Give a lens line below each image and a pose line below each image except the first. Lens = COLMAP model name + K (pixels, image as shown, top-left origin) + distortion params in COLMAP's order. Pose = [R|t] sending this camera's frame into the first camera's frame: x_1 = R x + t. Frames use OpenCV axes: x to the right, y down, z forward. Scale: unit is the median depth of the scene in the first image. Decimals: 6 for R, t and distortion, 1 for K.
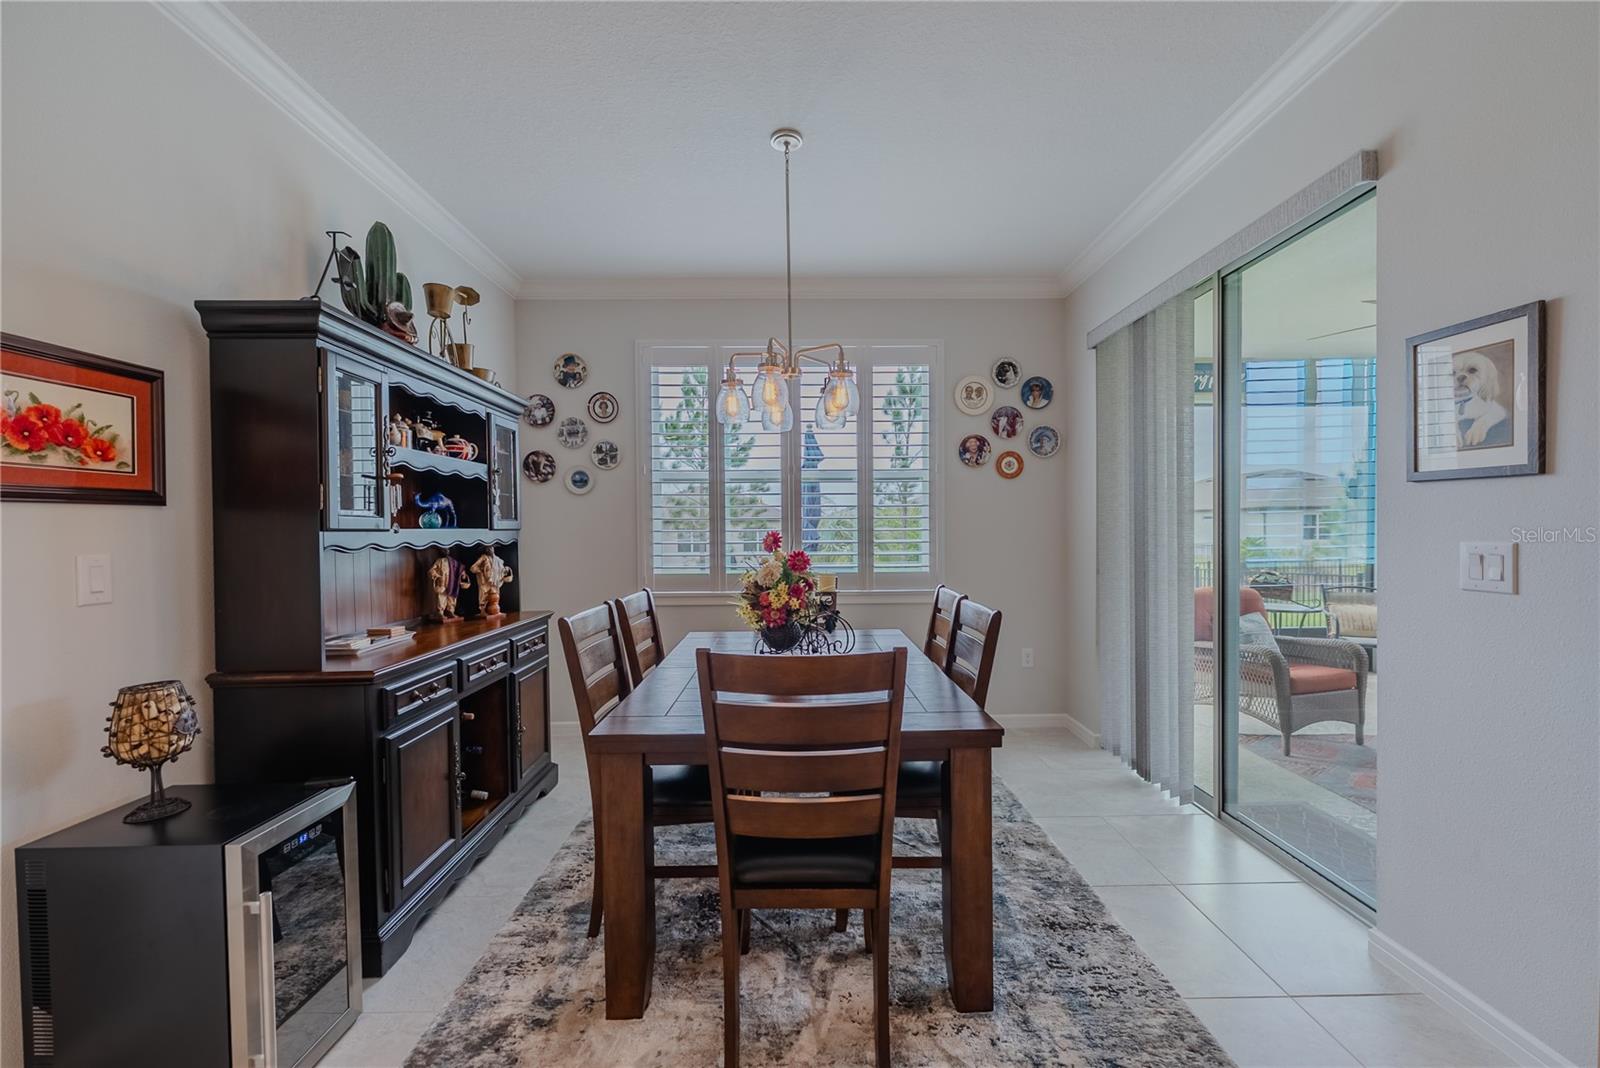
lens RADIAL K [[648.6, 0, 801.6], [0, 648.6, 537.5], [0, 0, 1]] dist [0.011038, -0.000787]
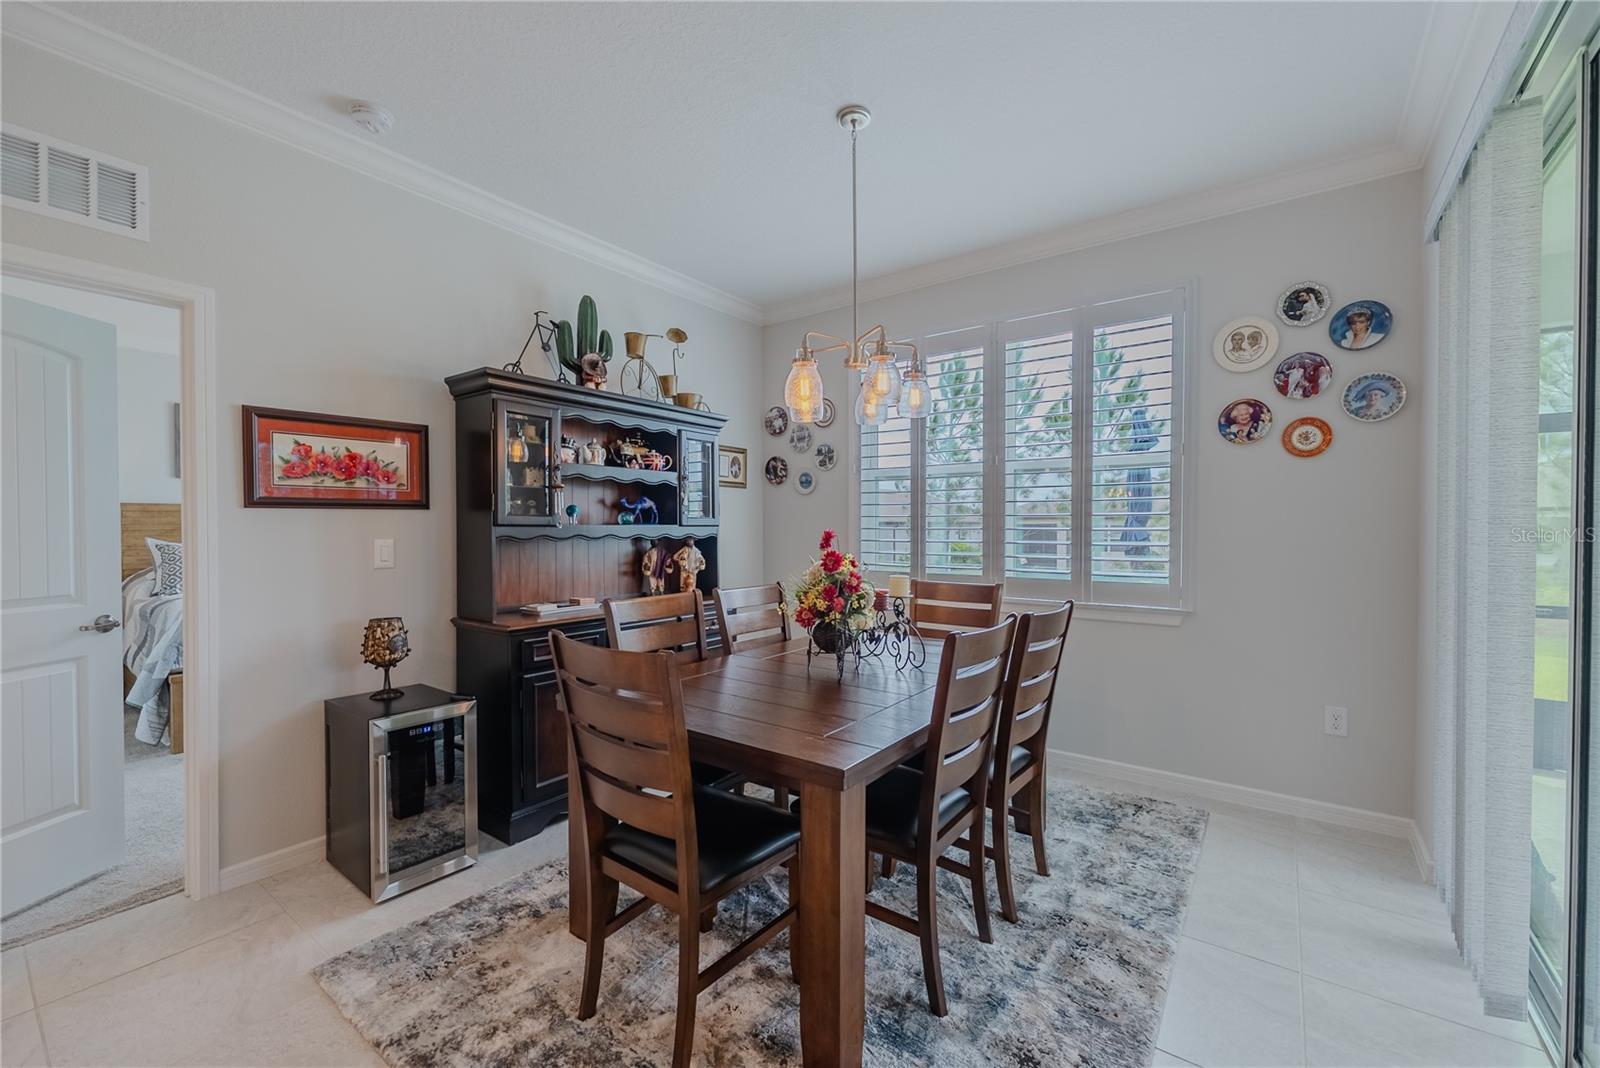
lens RADIAL K [[648.6, 0, 801.6], [0, 648.6, 537.5], [0, 0, 1]] dist [0.011038, -0.000787]
pose [[0.795977, 0.018297, -0.605050, 0.433121], [-0.015173, 0.999832, 0.010275, -0.006005], [0.605137, 0.001002, 0.796121, 0.170508]]
